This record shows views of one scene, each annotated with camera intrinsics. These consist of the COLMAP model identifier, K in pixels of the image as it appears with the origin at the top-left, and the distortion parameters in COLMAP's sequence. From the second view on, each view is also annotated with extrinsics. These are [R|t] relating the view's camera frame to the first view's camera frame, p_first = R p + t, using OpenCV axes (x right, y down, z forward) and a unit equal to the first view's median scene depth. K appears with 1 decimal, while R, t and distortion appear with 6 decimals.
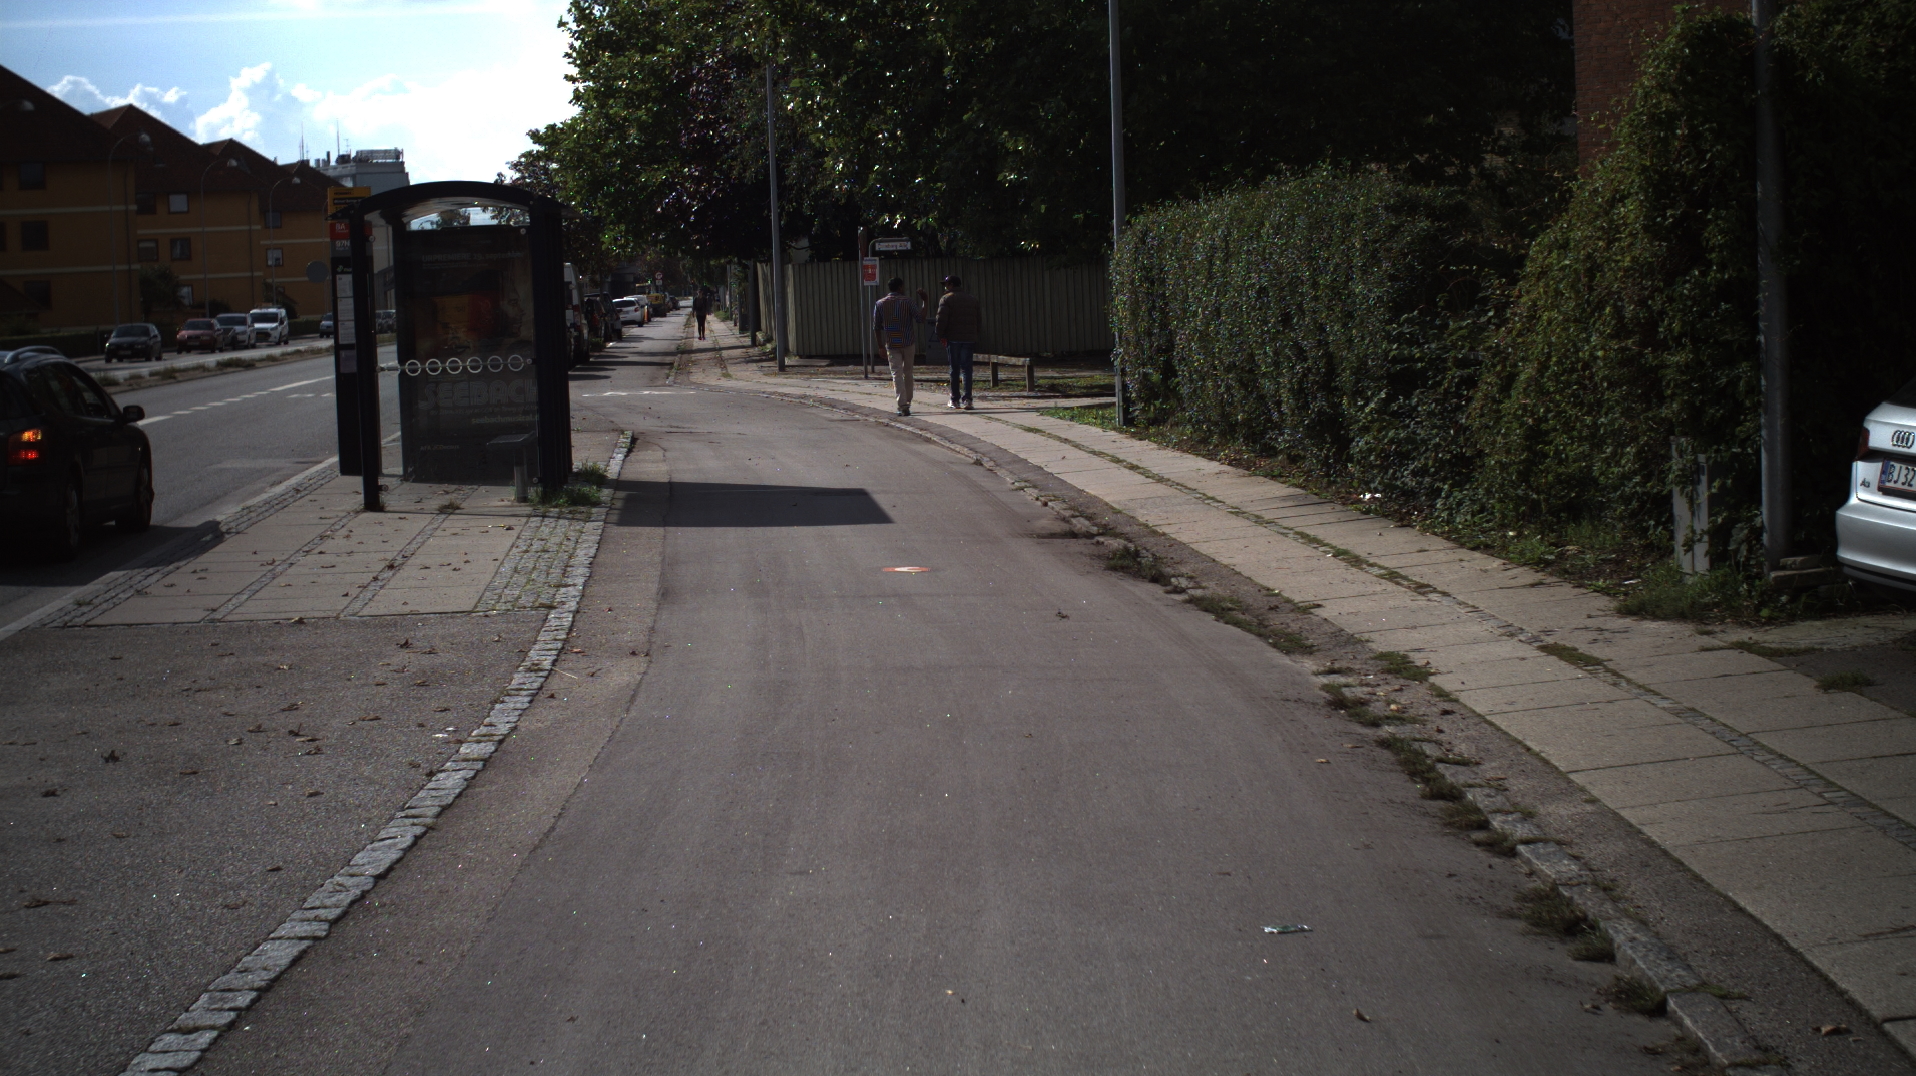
lens RADIAL K [[3343.3, 0, 958.0], [0, 3343.3, 538.0], [0, 0, 1]] dist [-0.265886, 0.223006]
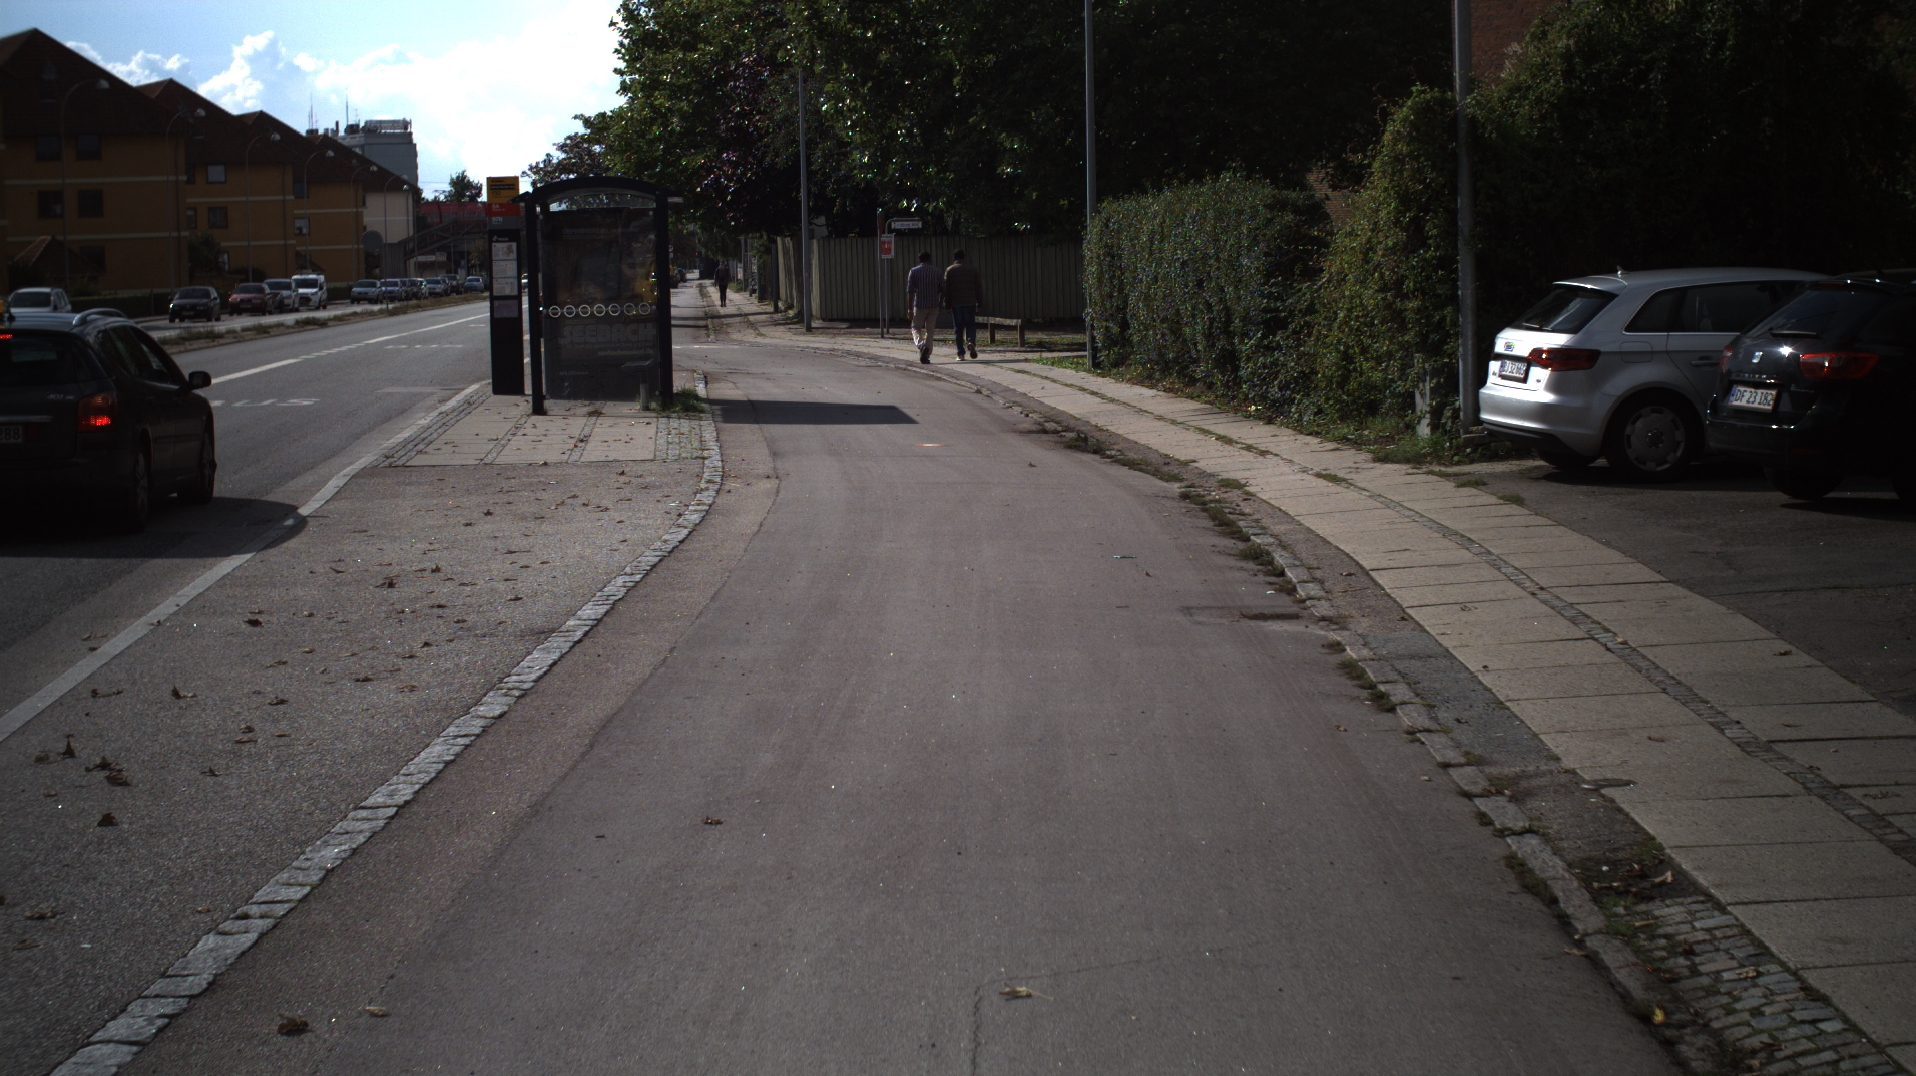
lens RADIAL K [[3343.3, 0, 958.0], [0, 3343.3, 538.0], [0, 0, 1]] dist [-0.265886, 0.223006]
pose [[0.999918, 0.012721, 0.001187, -0.001810], [-0.012729, 0.999895, 0.006874, 0.016499], [-0.001100, -0.006888, 0.999976, -0.201053]]
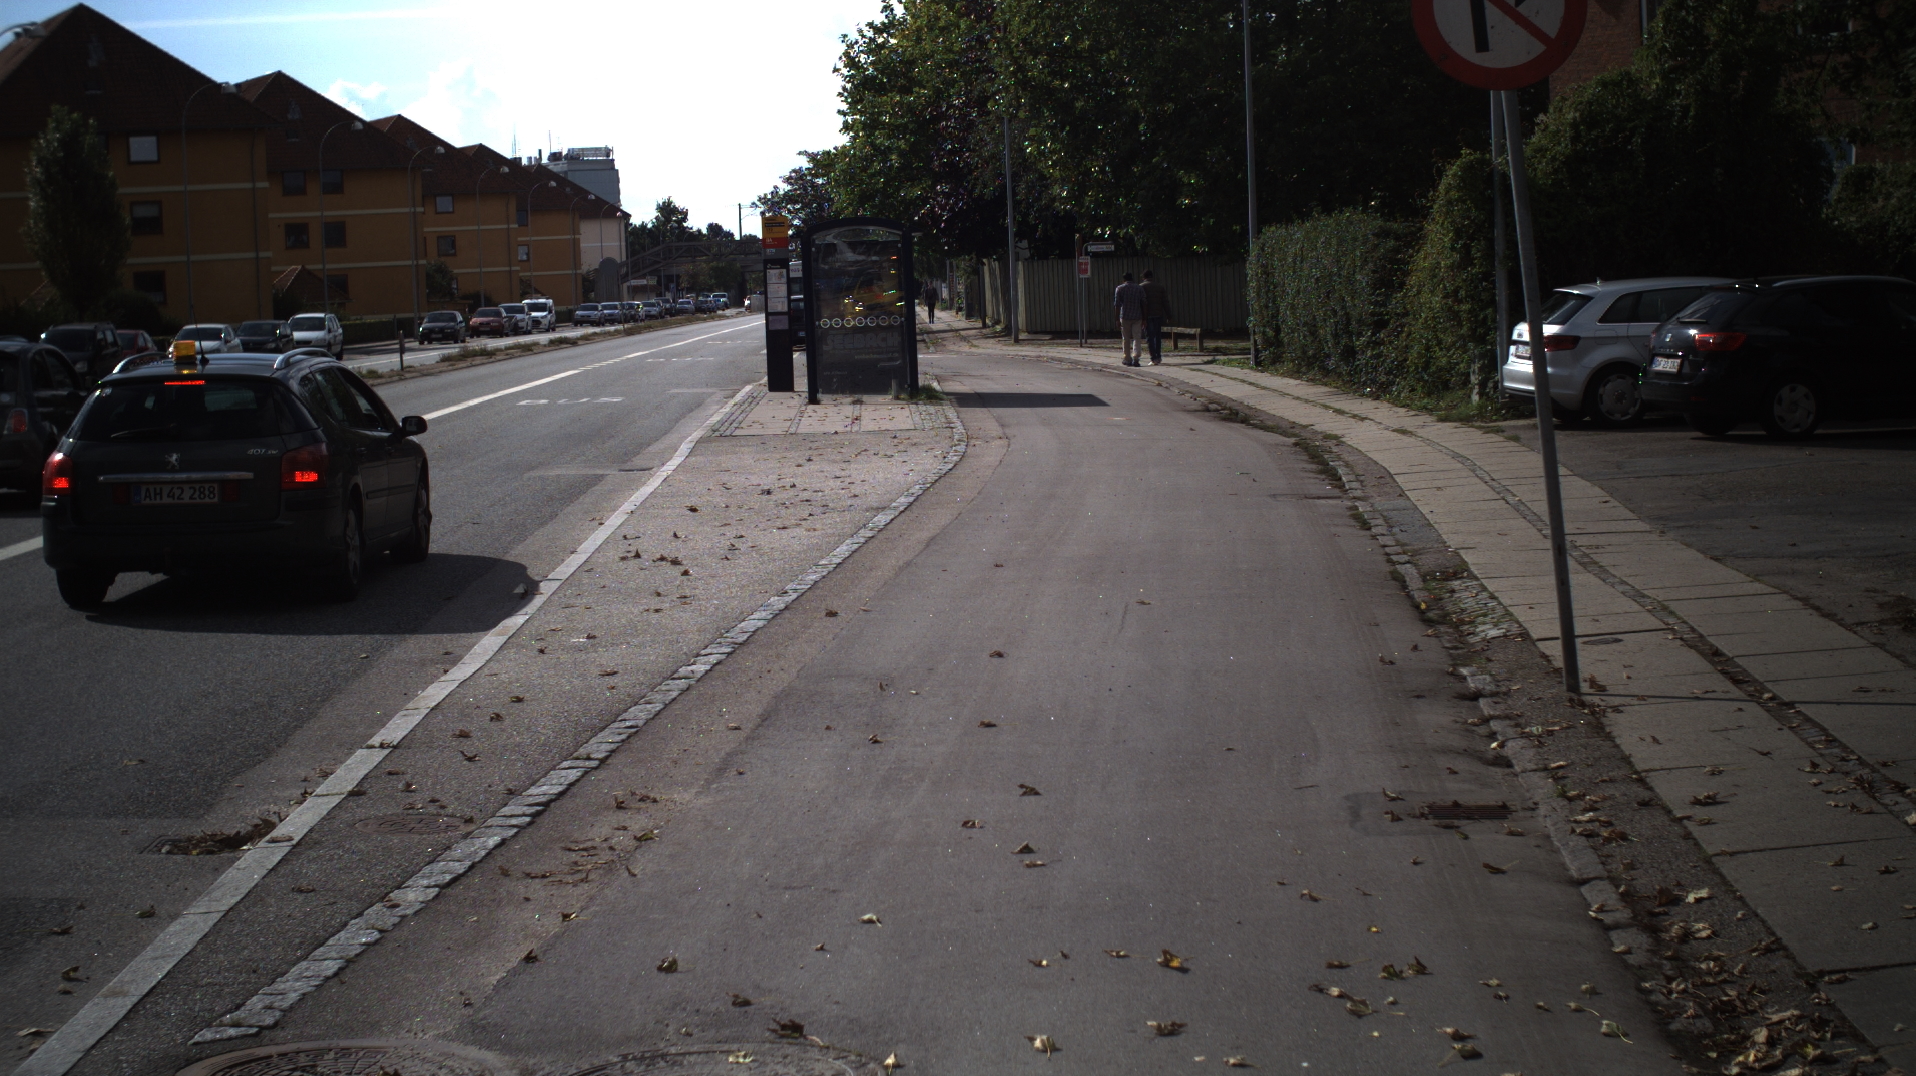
lens RADIAL K [[3343.3, 0, 958.0], [0, 3343.3, 538.0], [0, 0, 1]] dist [-0.265886, 0.223006]
pose [[0.998259, 0.002031, -0.058940, 0.002535], [-0.001926, 0.999996, 0.001827, 0.031347], [0.058943, -0.001710, 0.998260, -0.402503]]
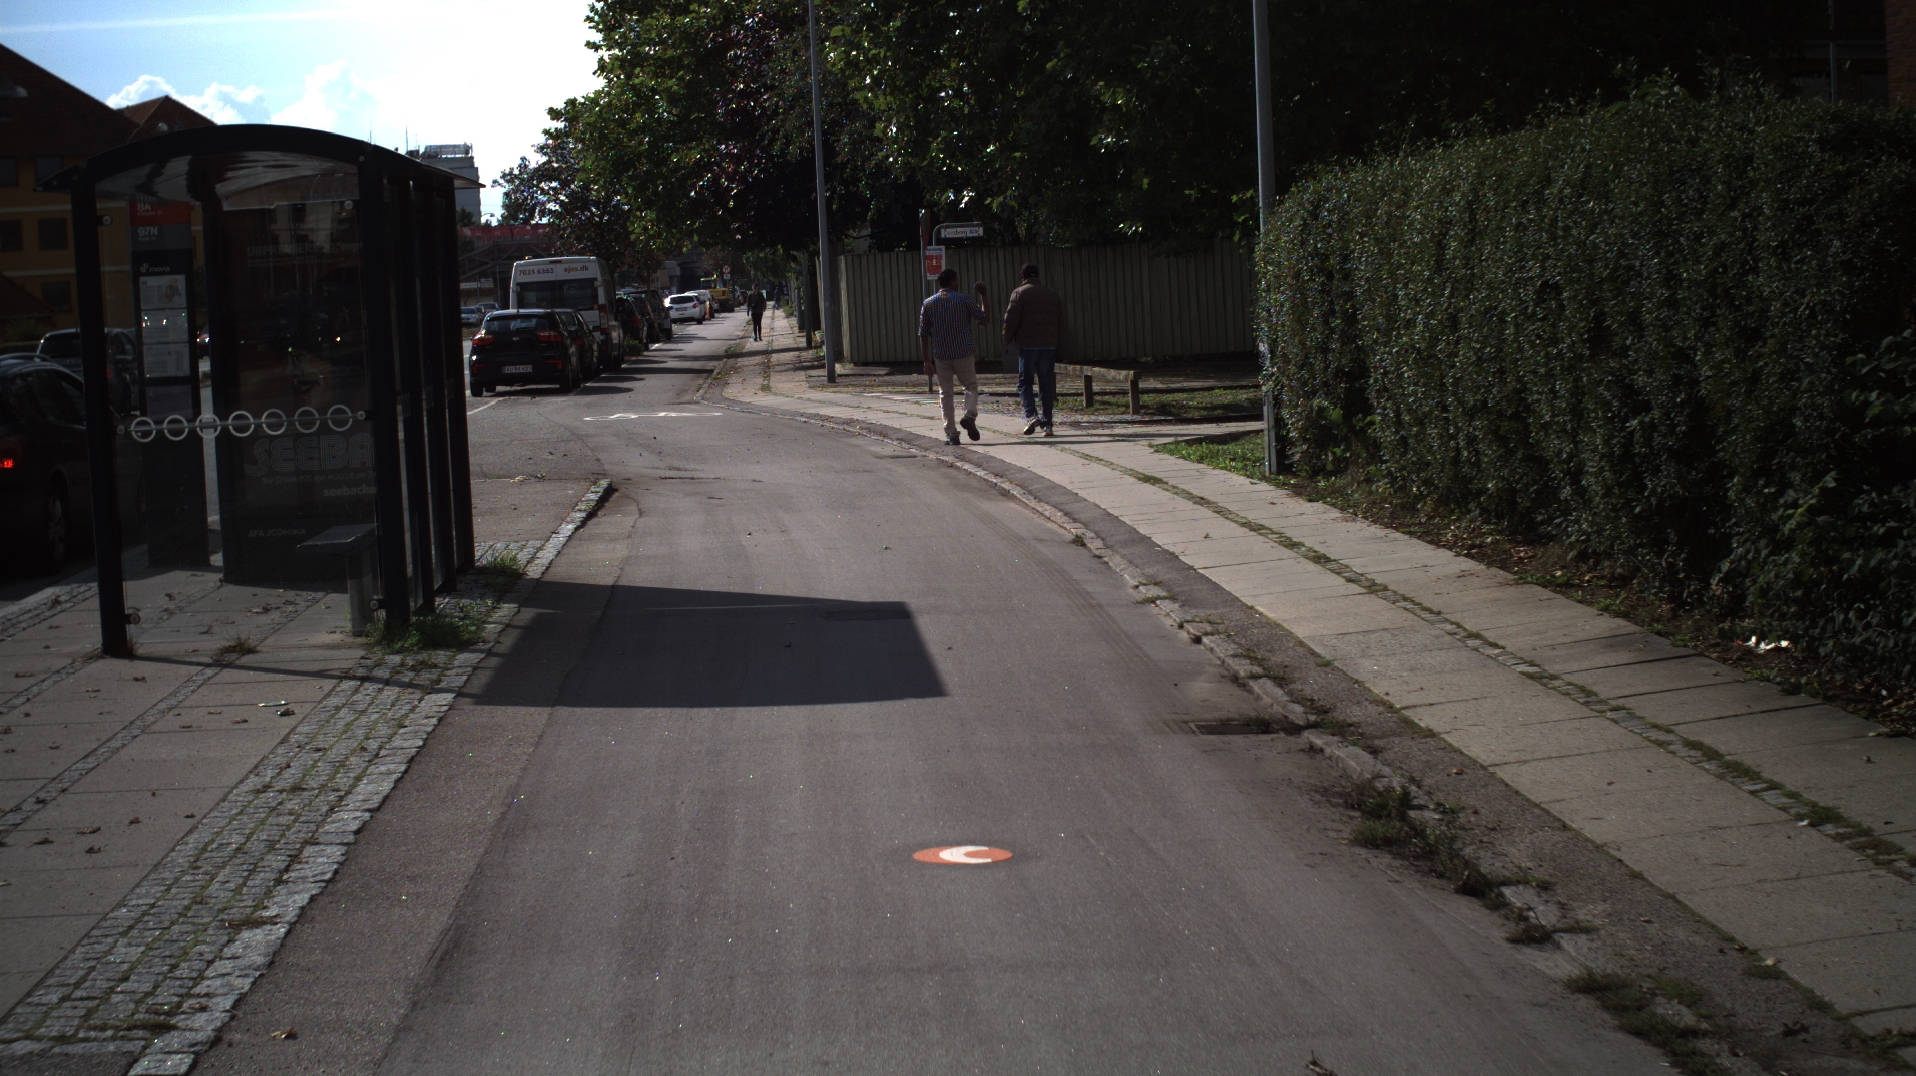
lens RADIAL K [[3343.3, 0, 958.0], [0, 3343.3, 538.0], [0, 0, 1]] dist [-0.265886, 0.223006]
pose [[0.999678, -0.008748, -0.023800, -0.001562], [0.008814, 0.999958, 0.002642, -0.016125], [0.023776, -0.002851, 0.999713, 0.201710]]
